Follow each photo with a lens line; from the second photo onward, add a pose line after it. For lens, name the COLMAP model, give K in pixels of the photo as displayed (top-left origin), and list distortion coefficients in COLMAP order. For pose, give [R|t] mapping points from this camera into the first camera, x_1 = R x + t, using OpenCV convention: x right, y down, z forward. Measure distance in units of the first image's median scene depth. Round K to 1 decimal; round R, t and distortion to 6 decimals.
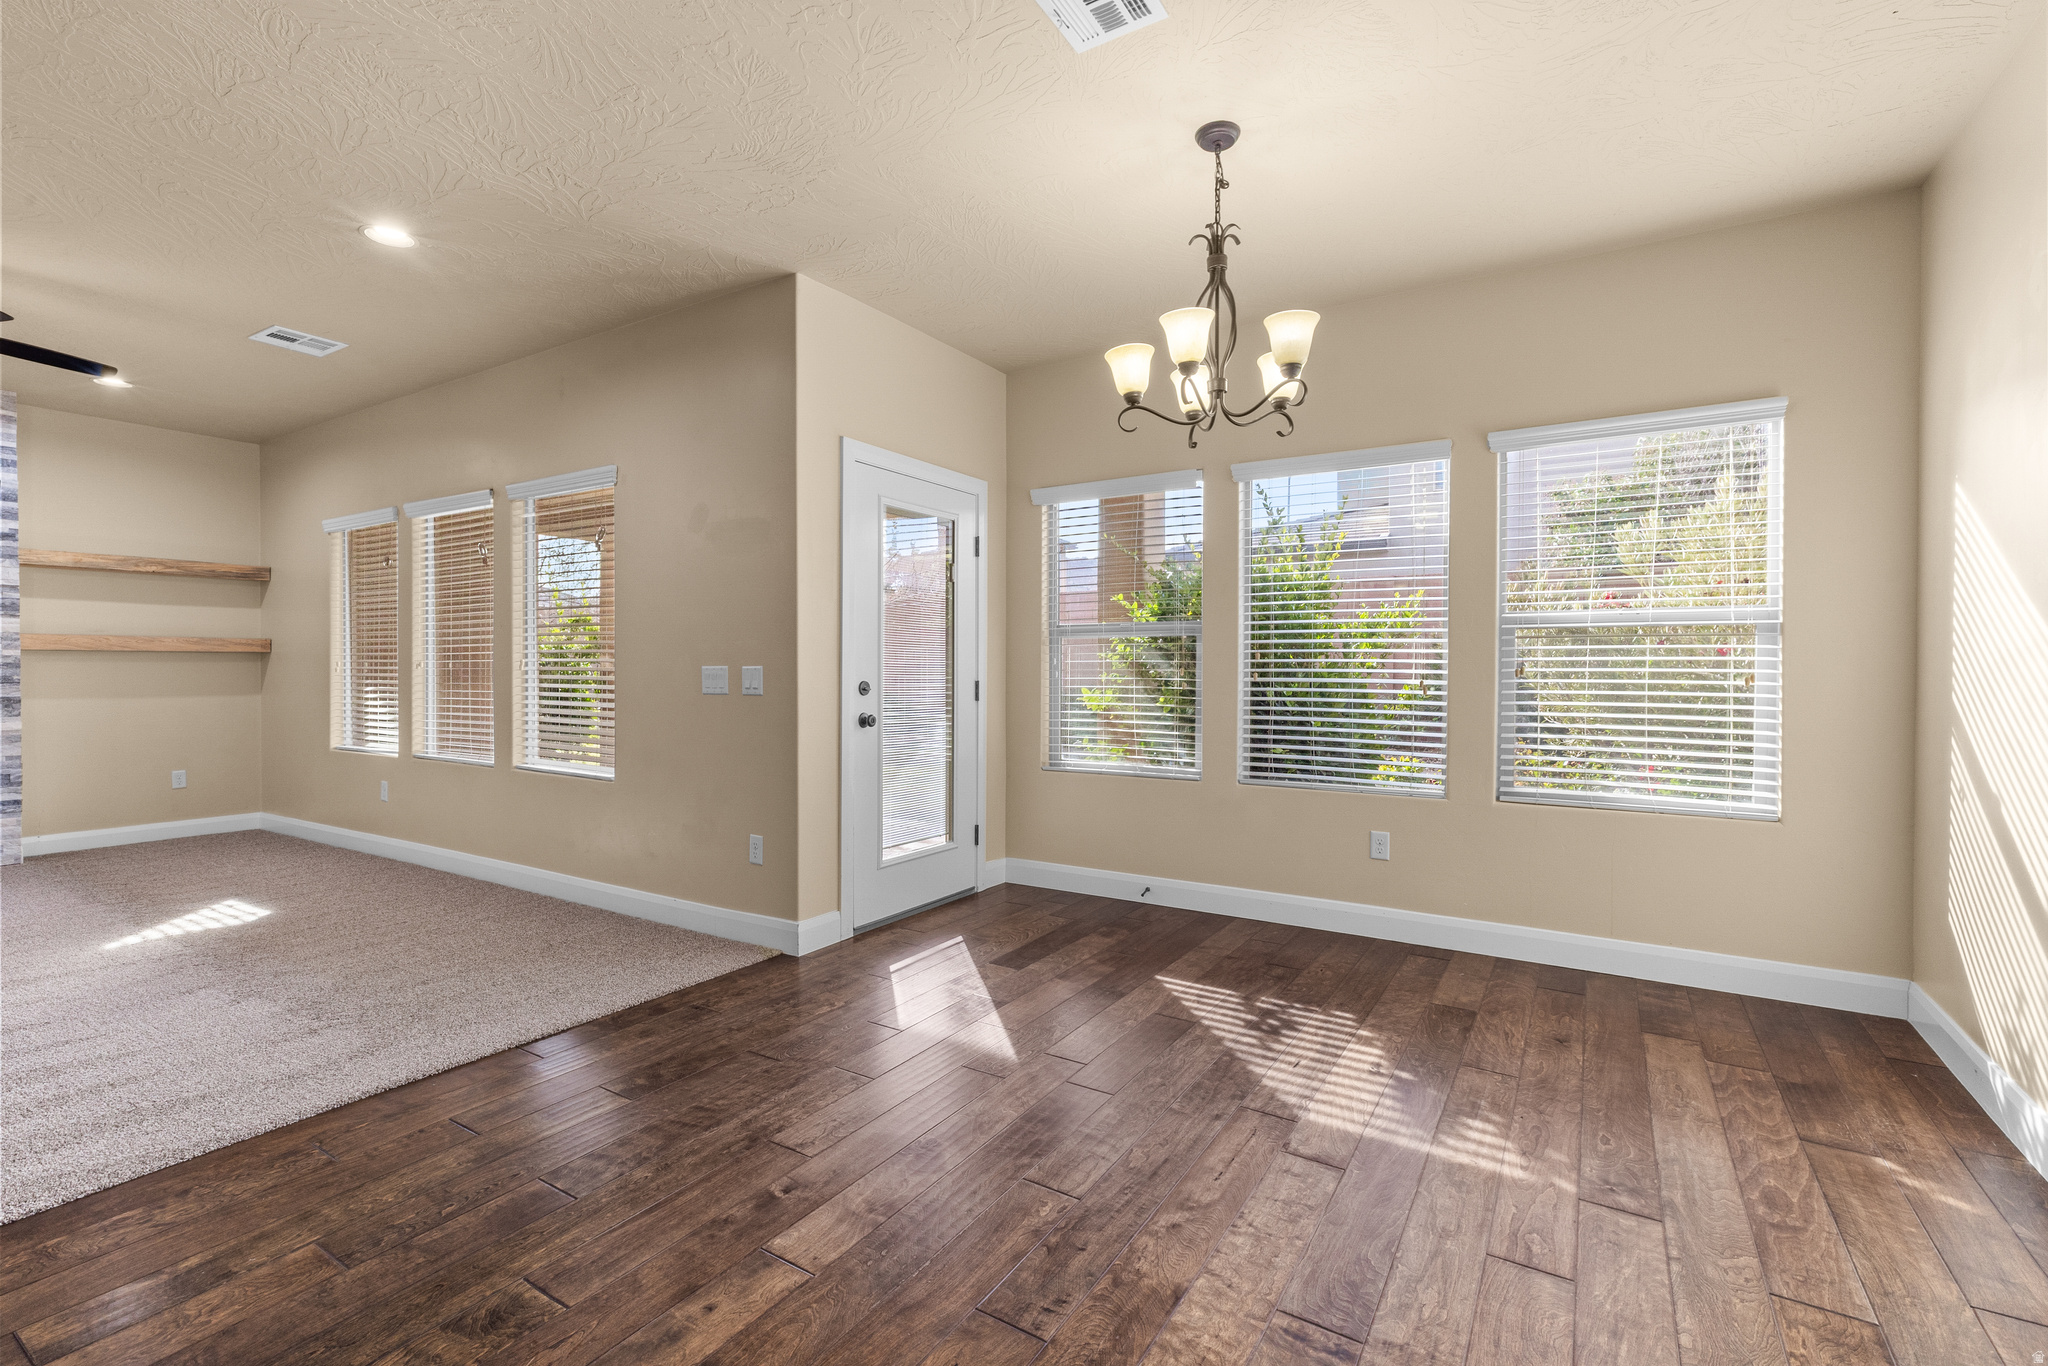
lens RADIAL K [[922.7, 0, 1019.2], [0, 922.7, 676.3], [0, 0, 1]] dist [0.002536, 0.000243]
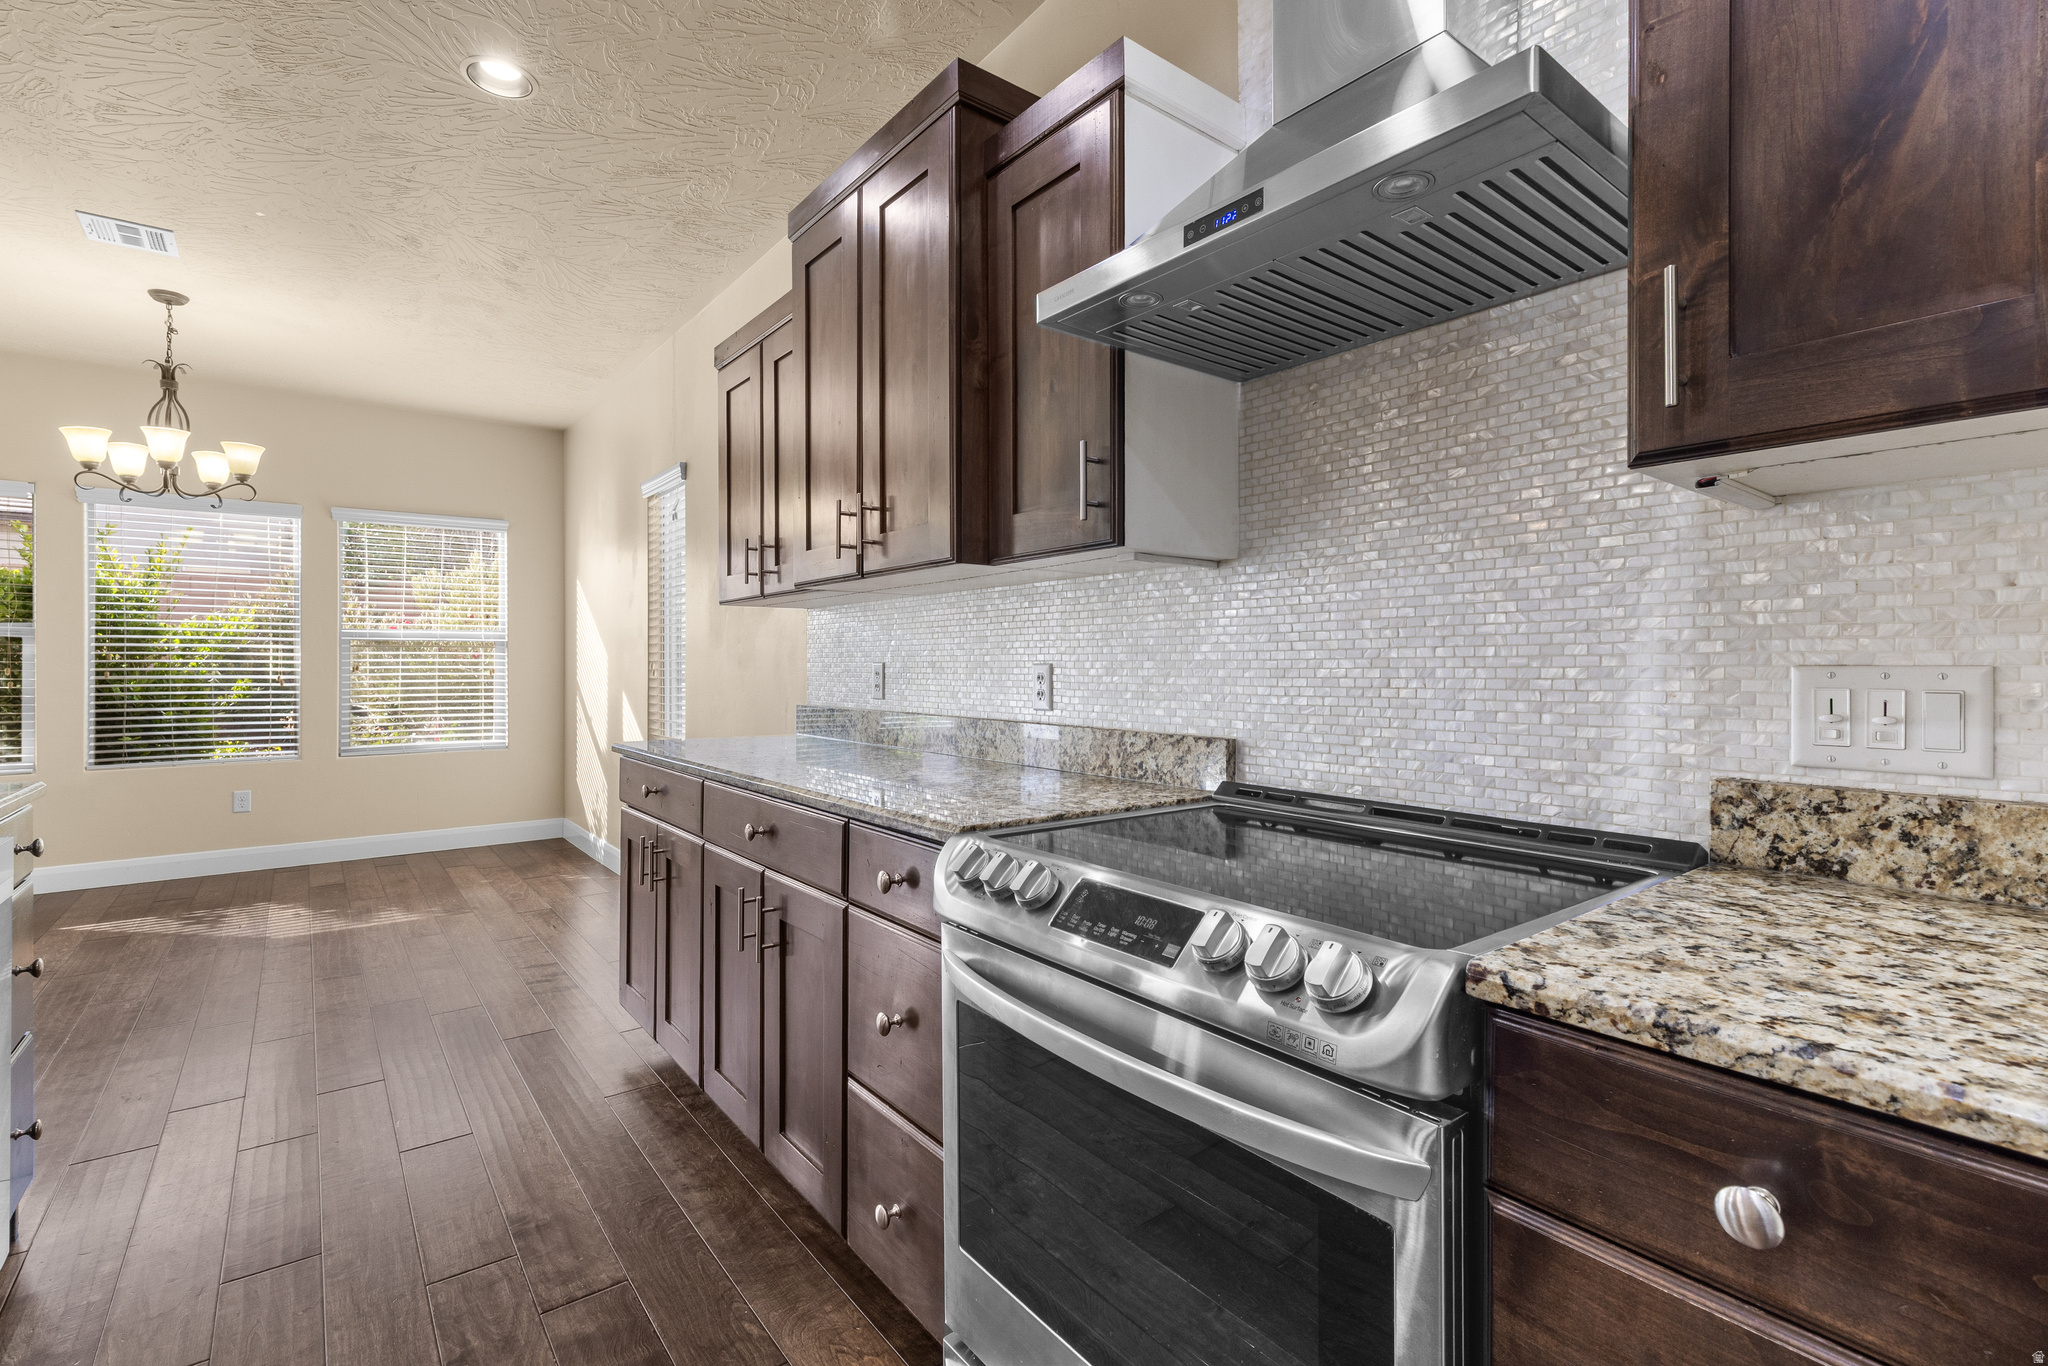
lens RADIAL K [[922.7, 0, 1016.9], [0, 922.7, 665.0], [0, 0, 1]] dist [0.002536, 0.000243]
pose [[0.340590, -0.003823, 0.940204, -0.529405], [0.013263, 0.999912, -0.000739, 0.004379], [-0.940118, 0.012722, 0.340610, -0.554122]]
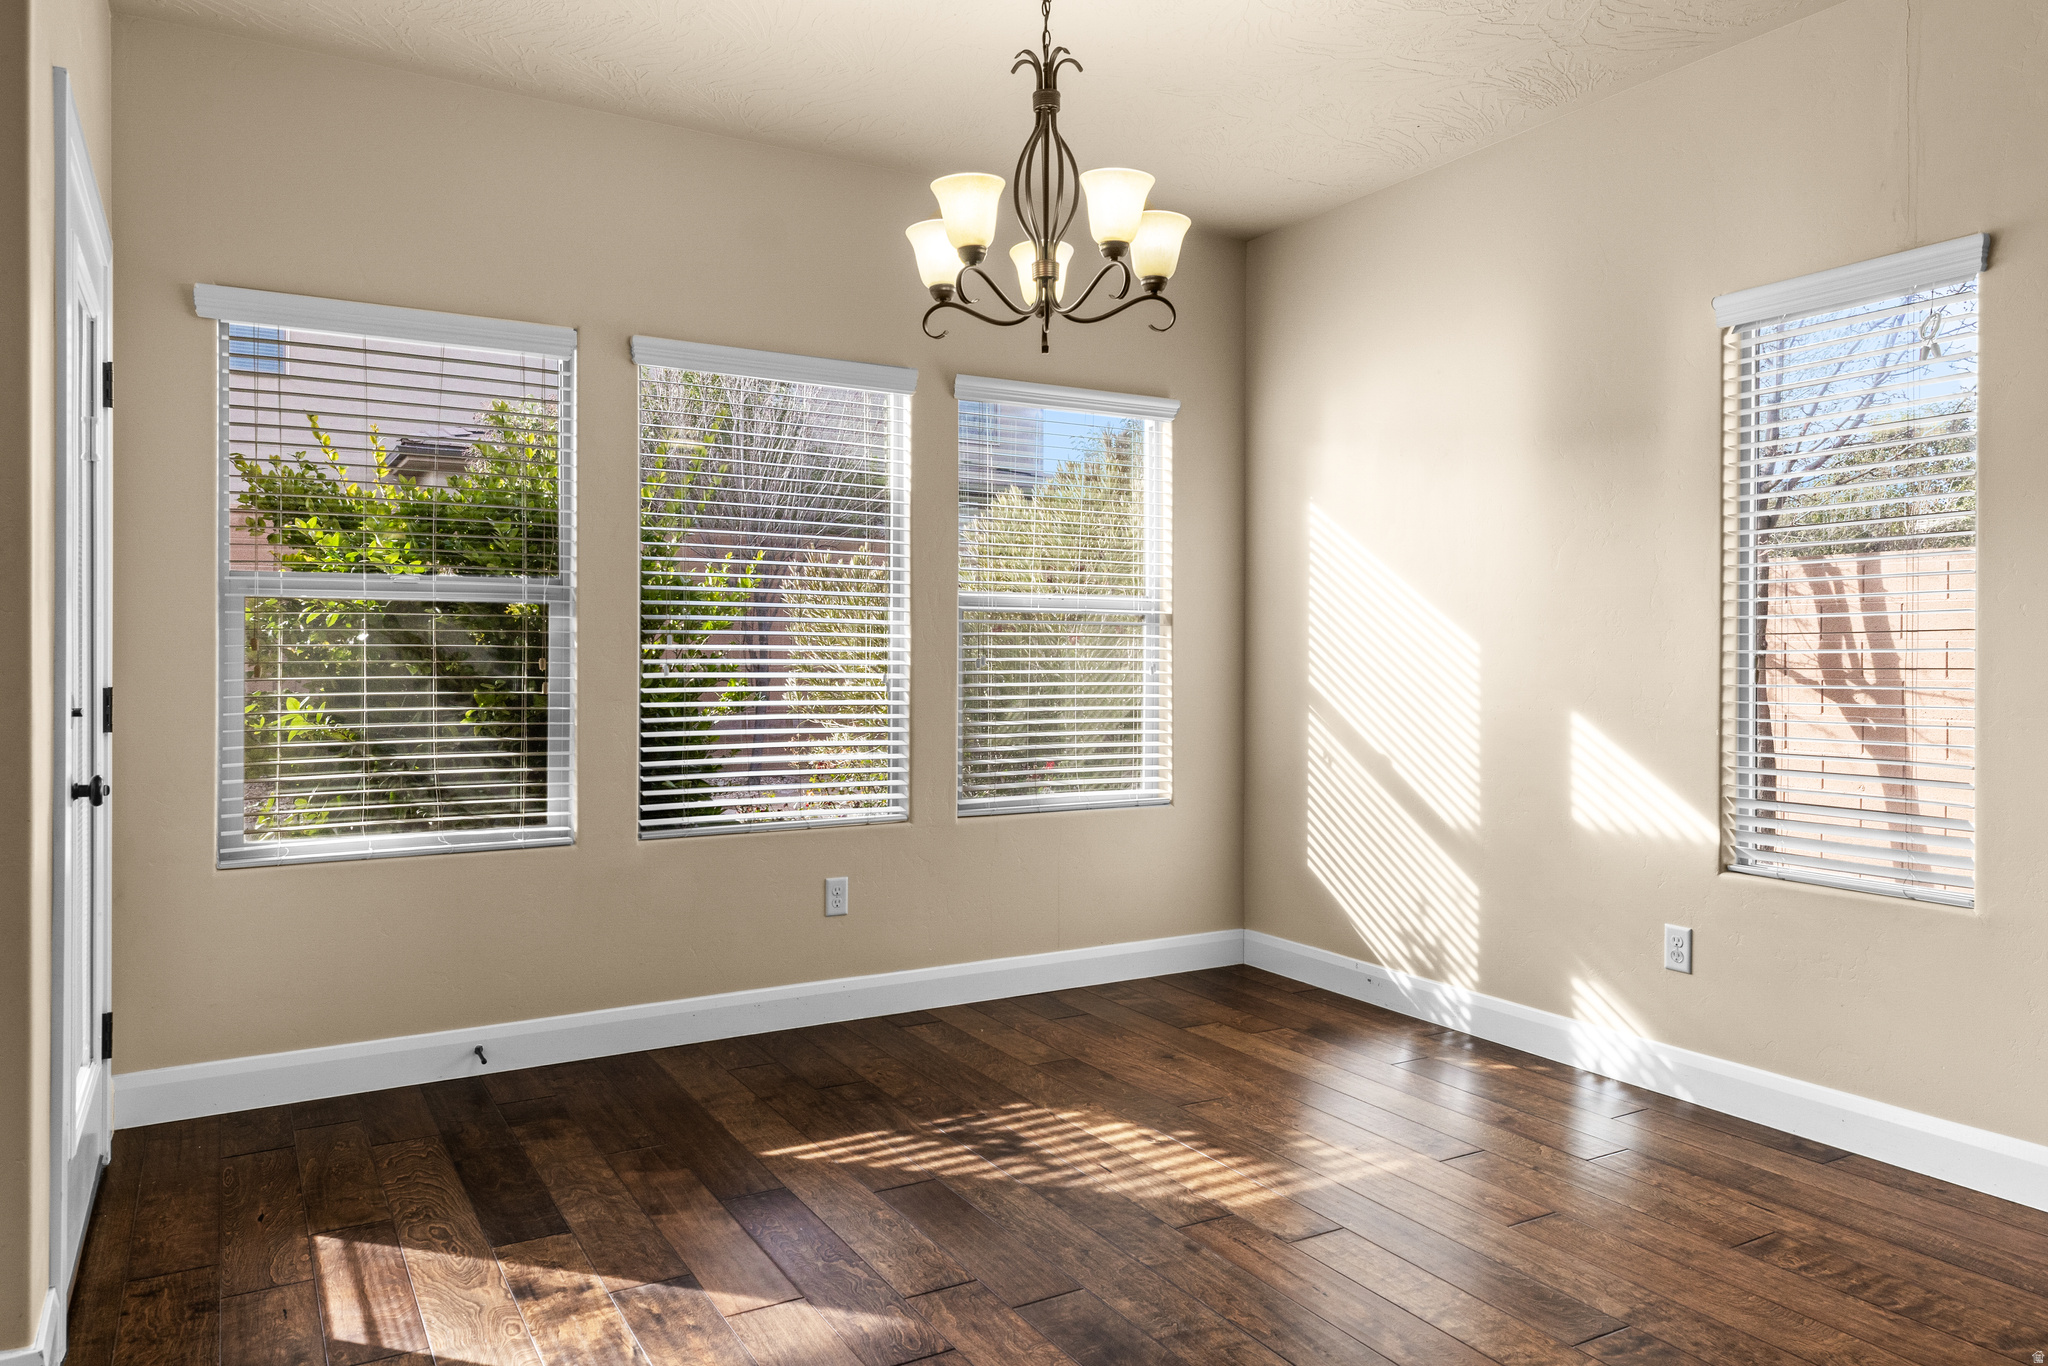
lens RADIAL K [[1358.4, 0, 1015.9], [0, 1358.4, 656.6], [0, 0, 1]] dist [0.001258, -0.004382]
pose [[0.452993, -0.002603, 0.891510, -0.575494], [0.007090, 0.999975, -0.000683, -0.008949], [-0.891486, 0.006630, 0.453000, 0.416605]]
